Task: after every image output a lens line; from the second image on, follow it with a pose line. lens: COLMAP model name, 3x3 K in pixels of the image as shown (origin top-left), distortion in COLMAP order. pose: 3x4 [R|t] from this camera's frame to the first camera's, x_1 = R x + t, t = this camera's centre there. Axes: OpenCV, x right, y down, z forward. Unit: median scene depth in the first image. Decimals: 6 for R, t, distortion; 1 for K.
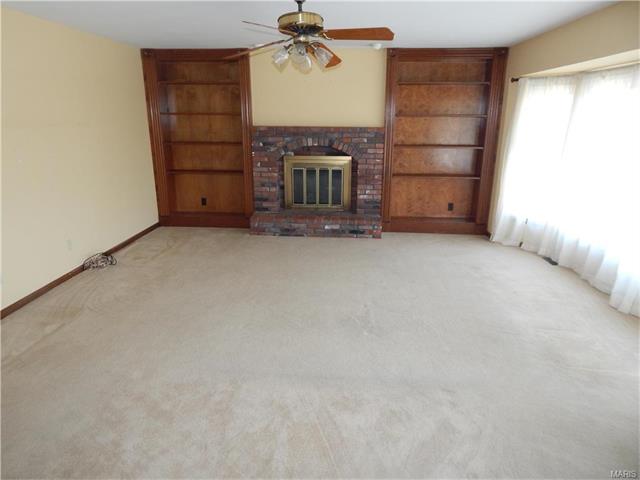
lens RADIAL K [[425.3, 0, 320.7], [0, 425.3, 240.3], [0, 0, 1]] dist [0.004680, 0.003794]
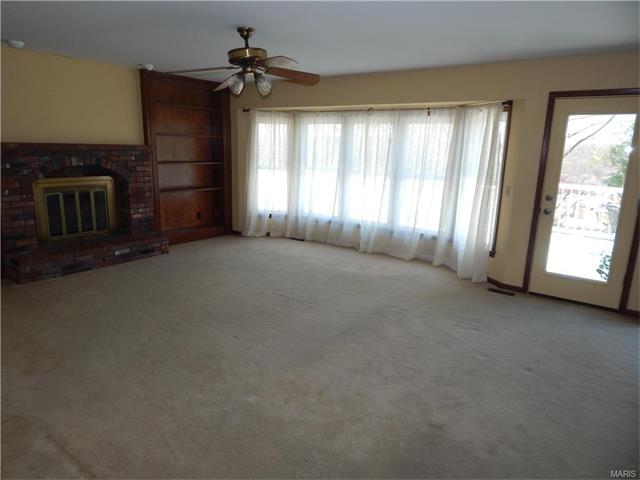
lens RADIAL K [[425.3, 0, 320.6], [0, 425.3, 239.9], [0, 0, 1]] dist [0.004680, 0.003794]
pose [[0.520301, -0.178698, 0.835077, -0.514254], [0.211501, 0.974362, 0.076726, -0.035976], [-0.827378, 0.136699, 0.544756, 0.135016]]
